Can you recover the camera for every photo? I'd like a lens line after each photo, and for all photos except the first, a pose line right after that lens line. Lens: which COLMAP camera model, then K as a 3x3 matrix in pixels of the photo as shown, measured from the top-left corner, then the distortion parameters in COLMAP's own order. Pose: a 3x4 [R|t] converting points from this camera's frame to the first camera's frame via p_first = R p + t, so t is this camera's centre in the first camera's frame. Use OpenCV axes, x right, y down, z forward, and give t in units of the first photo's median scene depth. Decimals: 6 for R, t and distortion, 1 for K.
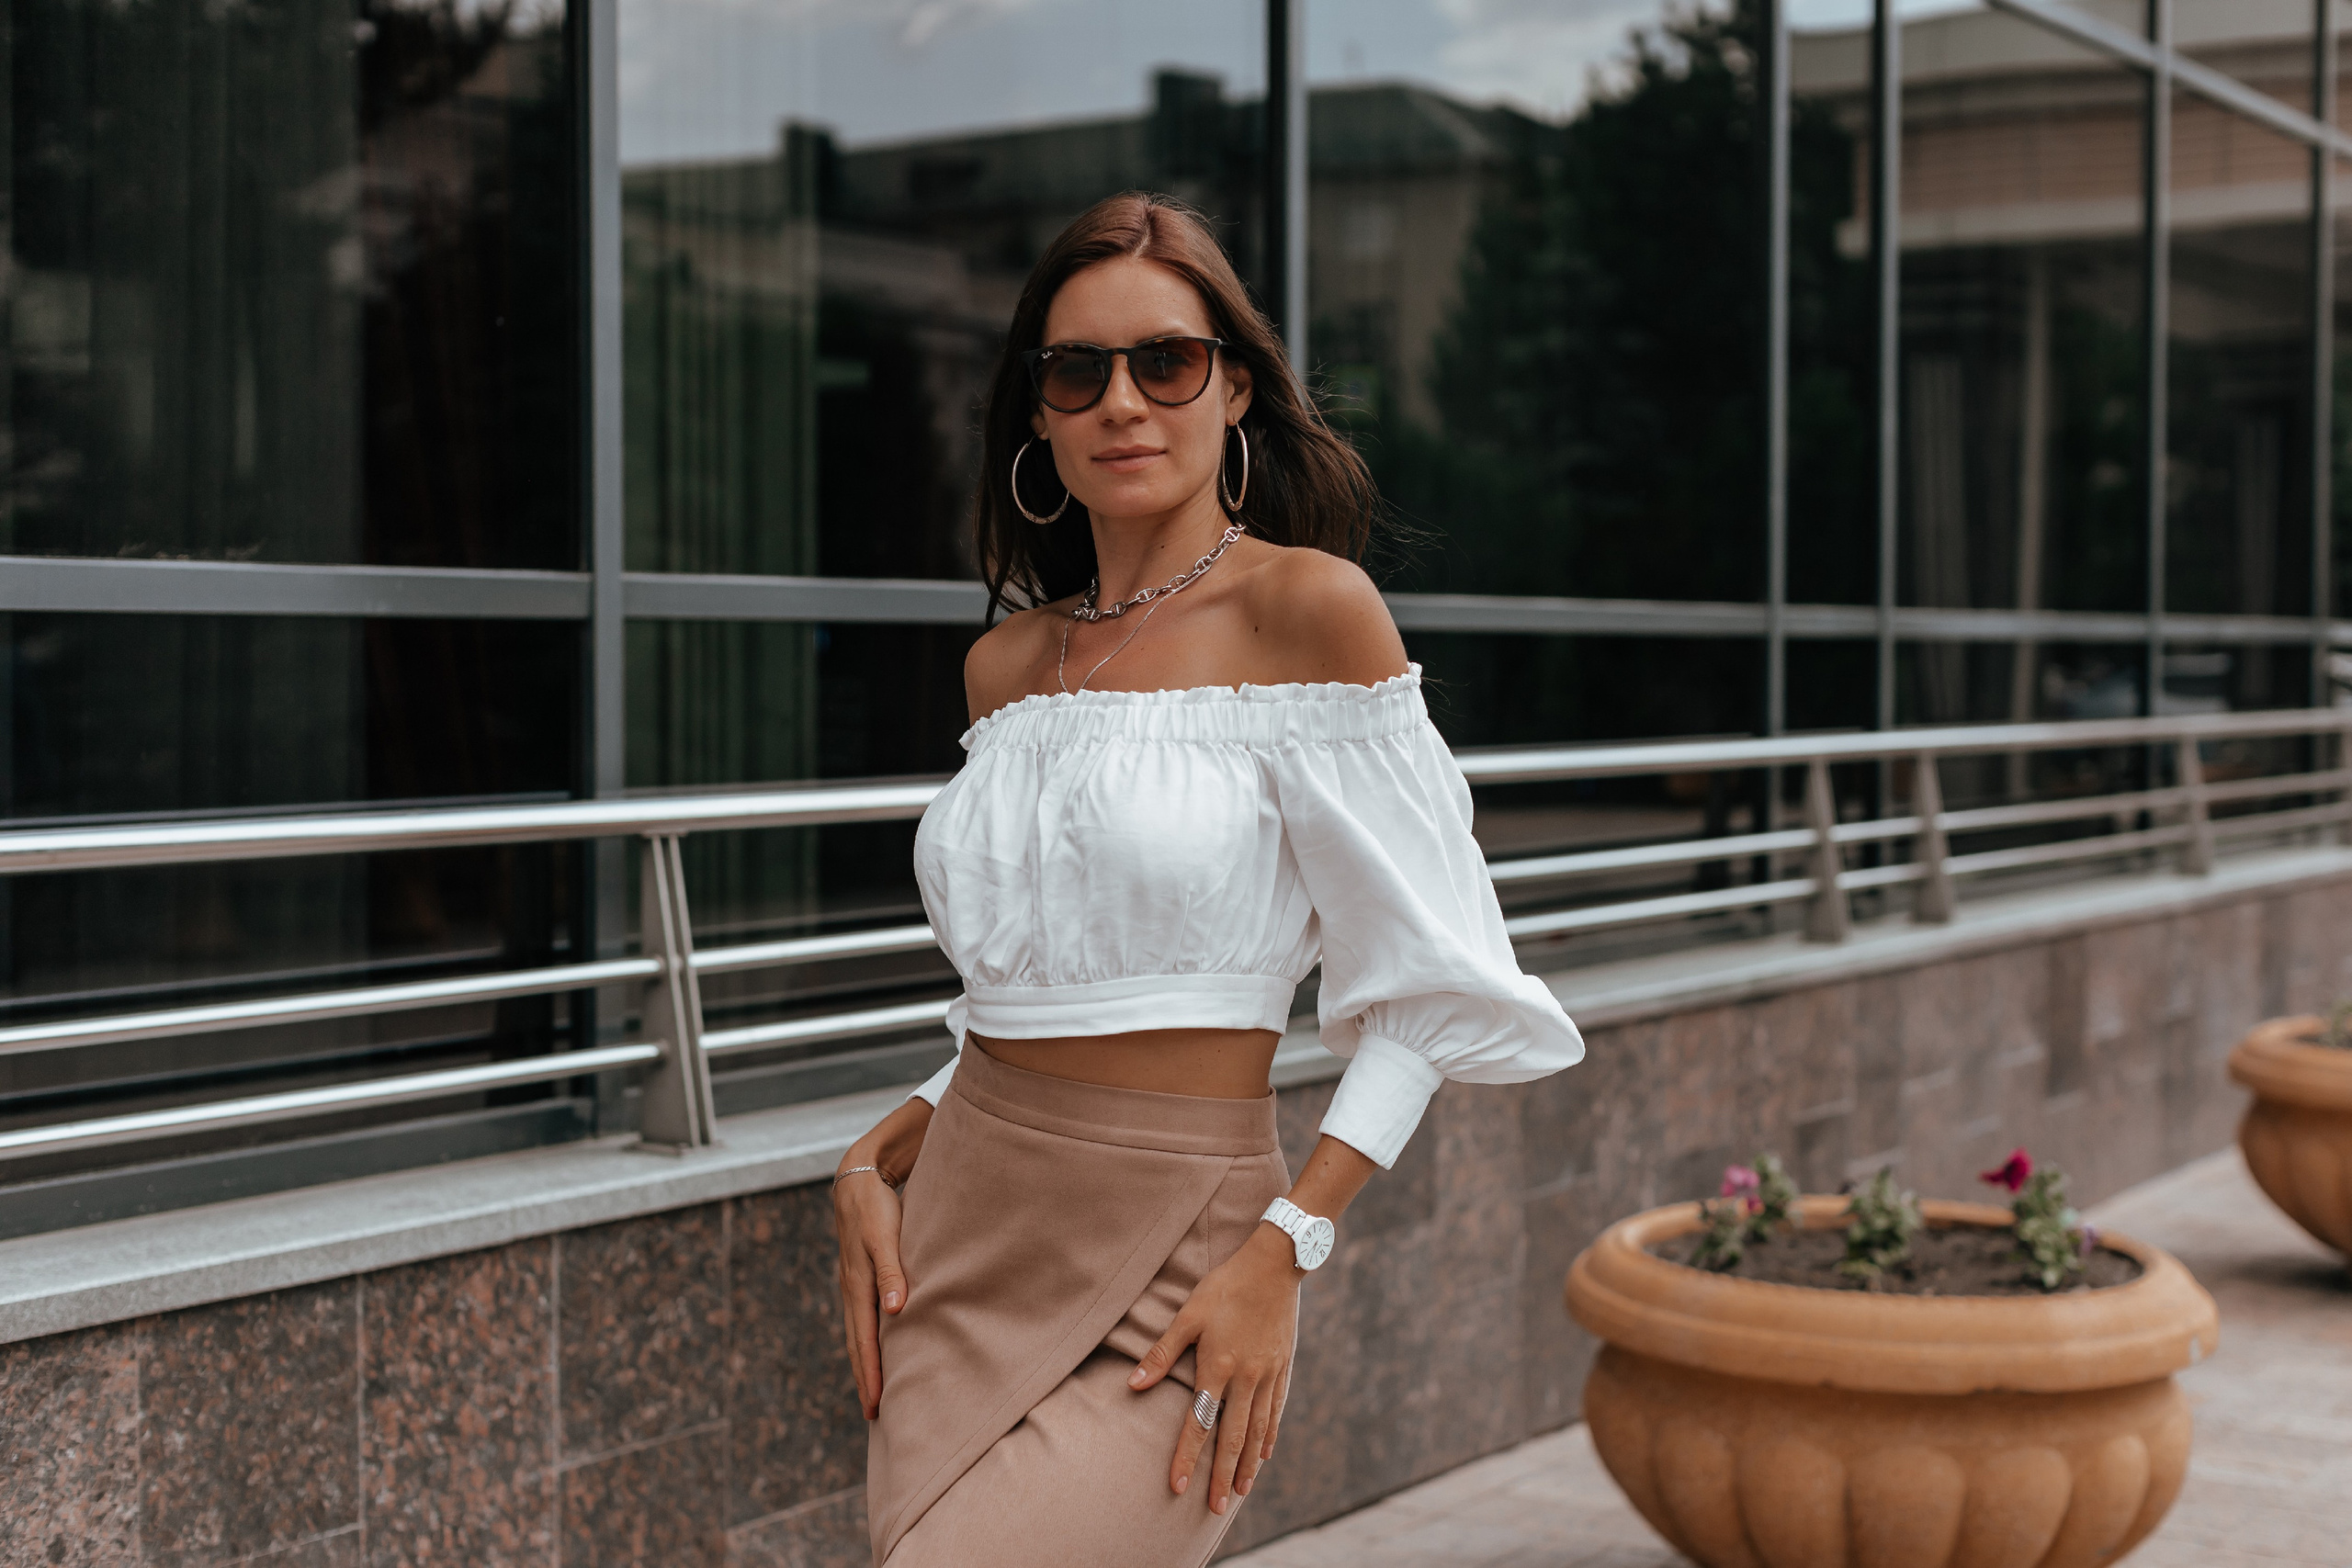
lens RADIAL K [[3428.6, 0, 1176.0], [0, 3428.6, 784.0], [0, 0, 1]] dist [0.026251, -0.082630]
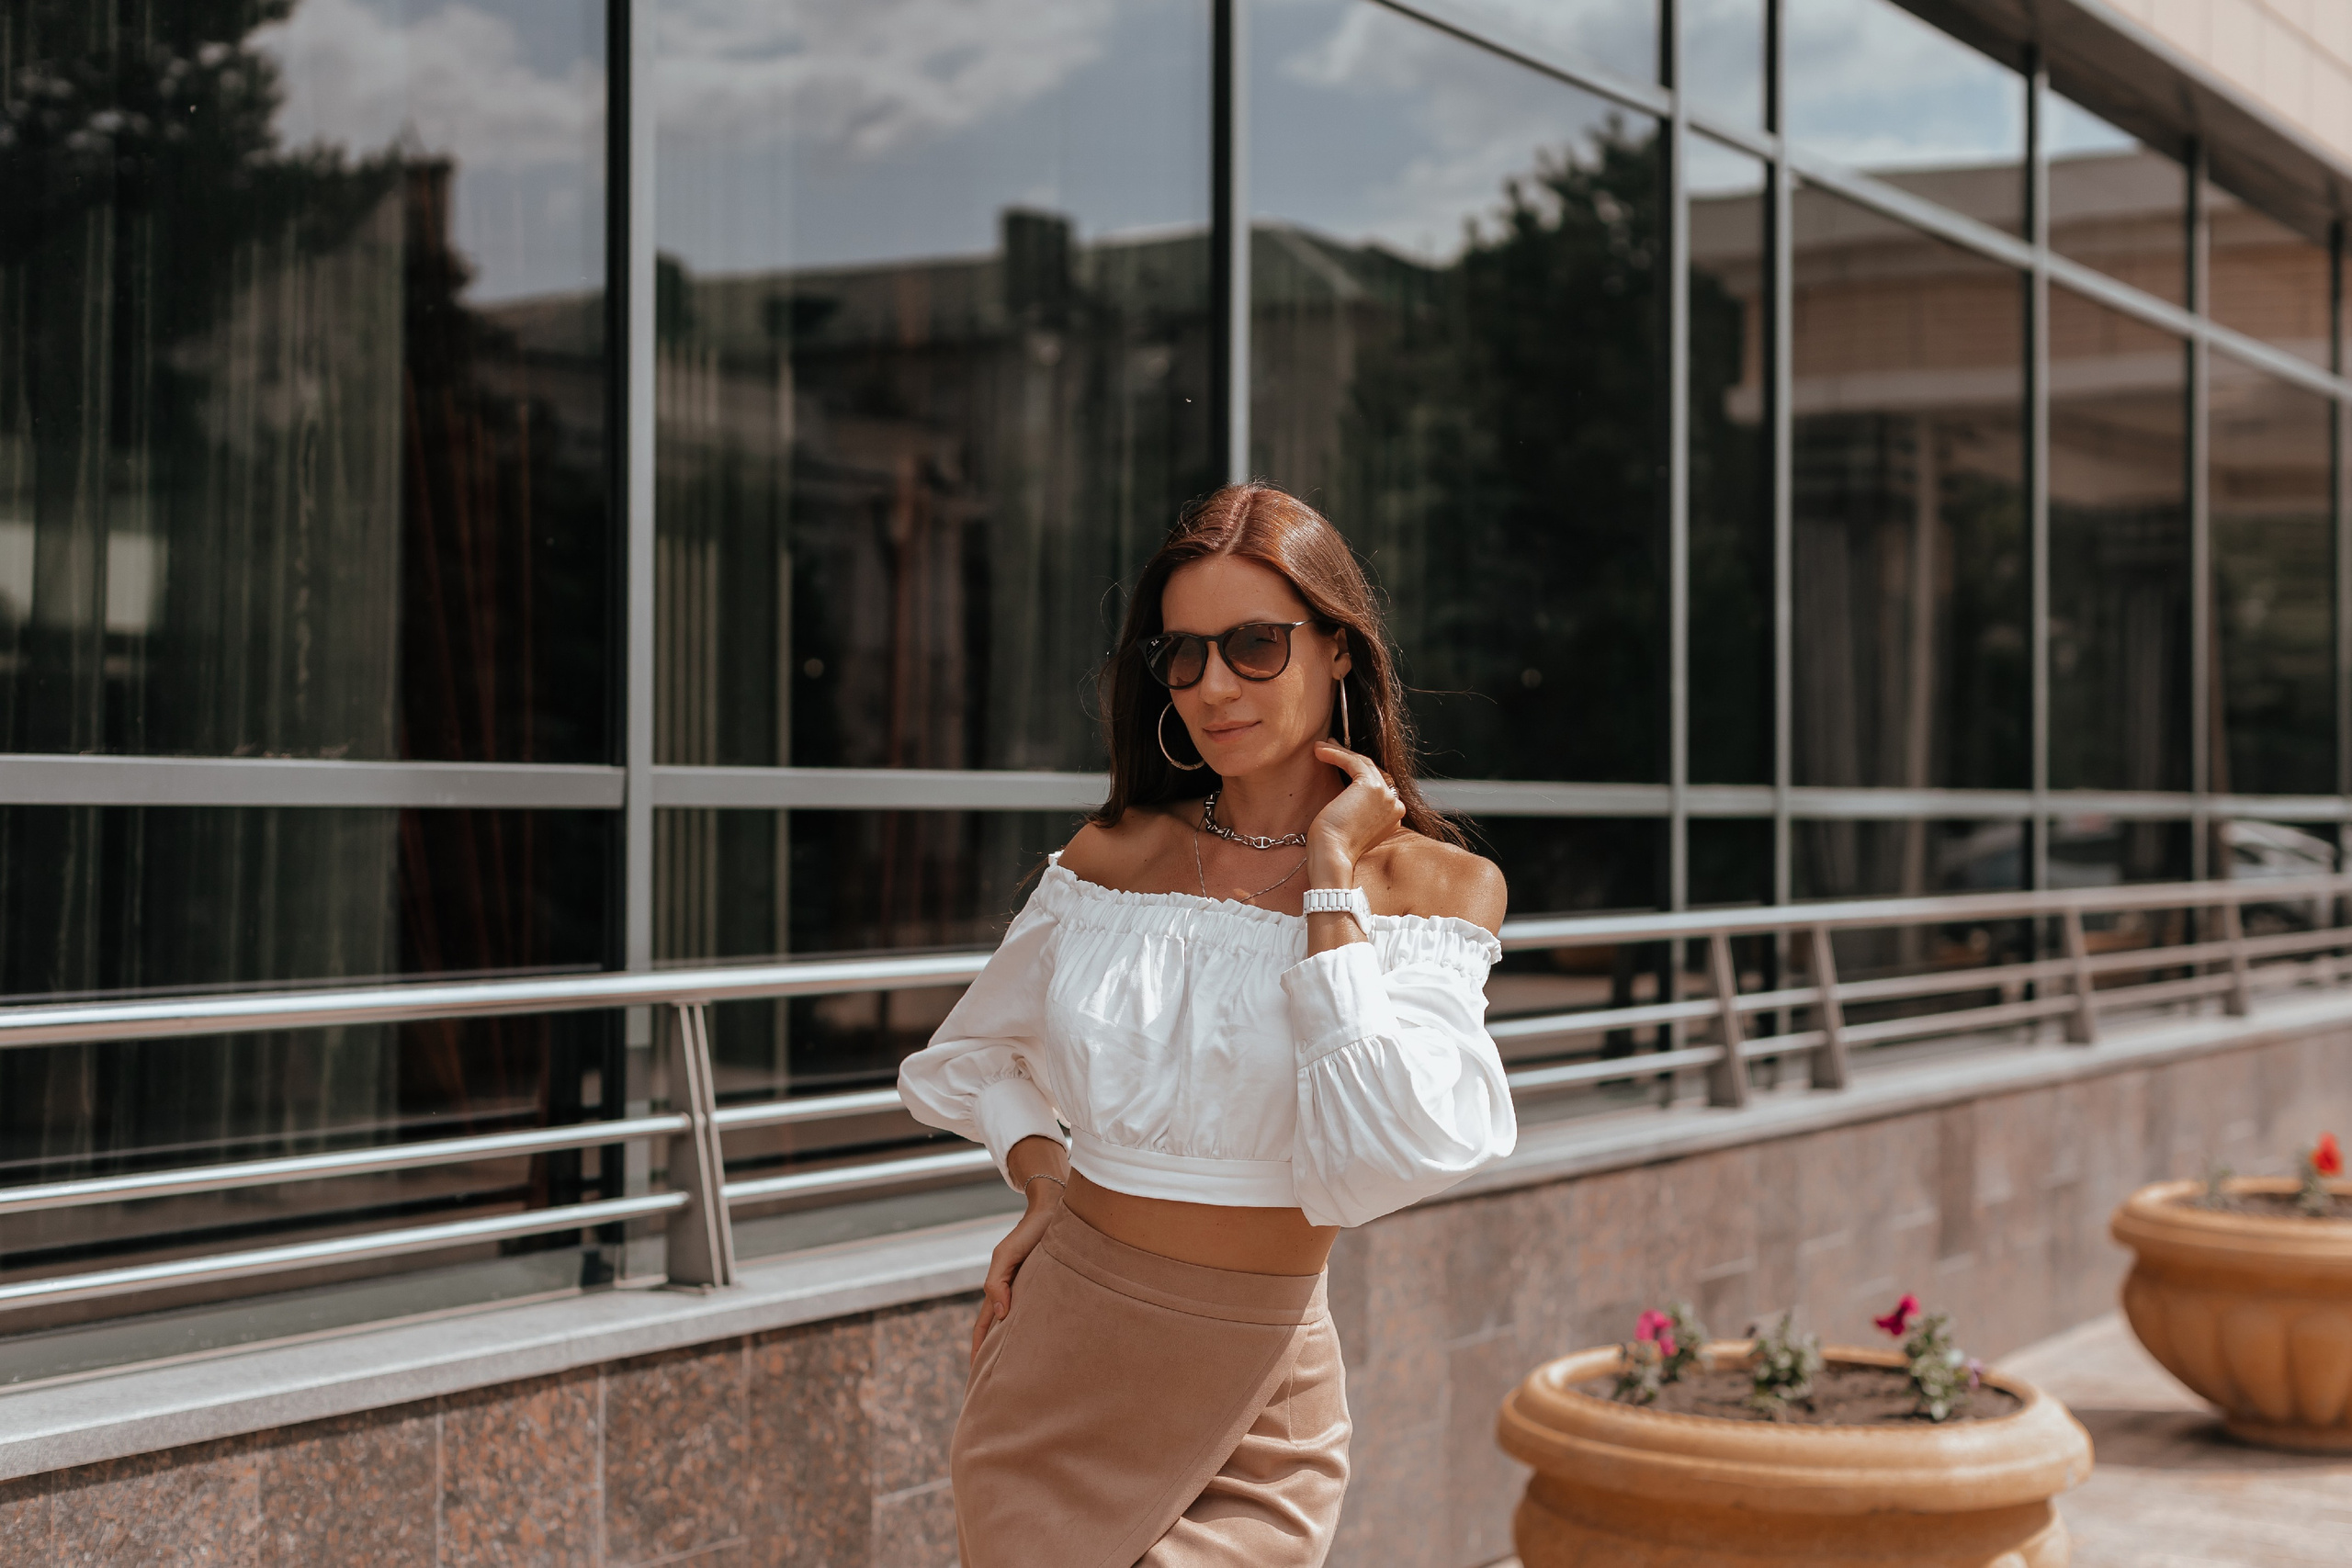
lens RADIAL K [[3561.3, 0, 1176.0], [0, 3561.3, 784.0], [0, 0, 1]] dist [0.012616, -0.014244]
pose [[0.999293, 0.003919, 0.037395, -0.037400], [-0.002168, 0.998904, -0.046748, -0.002537], [-0.037537, 0.046634, 0.998207, -0.158534]]
